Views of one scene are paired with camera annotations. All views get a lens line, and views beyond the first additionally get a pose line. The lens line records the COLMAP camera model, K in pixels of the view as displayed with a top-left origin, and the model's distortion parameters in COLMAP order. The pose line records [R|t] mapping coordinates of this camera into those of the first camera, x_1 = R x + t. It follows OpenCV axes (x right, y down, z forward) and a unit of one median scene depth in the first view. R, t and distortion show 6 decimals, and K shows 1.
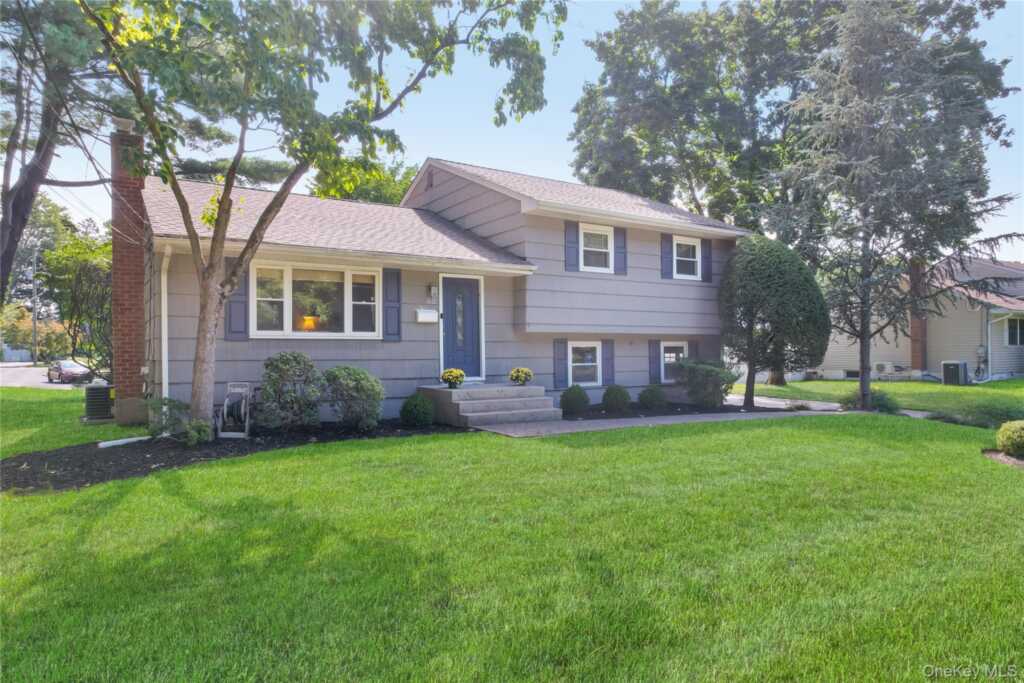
lens RADIAL K [[647.5, 0, 512.0], [0, 647.5, 341.5], [0, 0, 1]] dist [-0.010803, -0.001555]
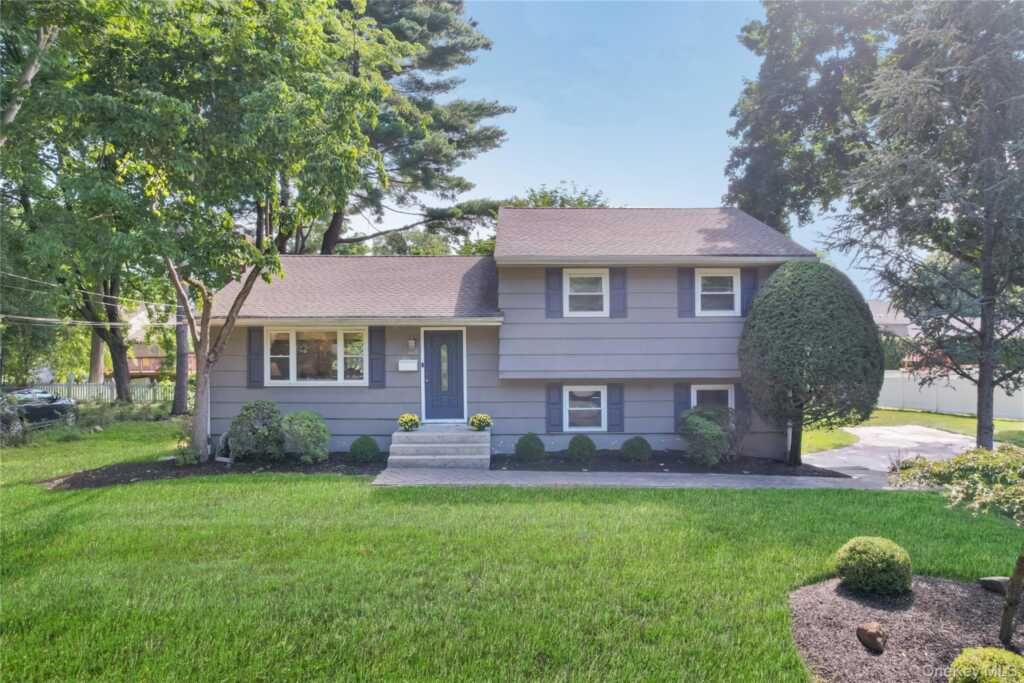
lens RADIAL K [[647.5, 0, 512.0], [0, 647.5, 341.5], [0, 0, 1]] dist [-0.010803, -0.001555]
pose [[0.846401, -0.007206, -0.532498, 0.599637], [0.009011, 0.999959, 0.000791, -0.076336], [0.532470, -0.005468, 0.846431, 0.117169]]
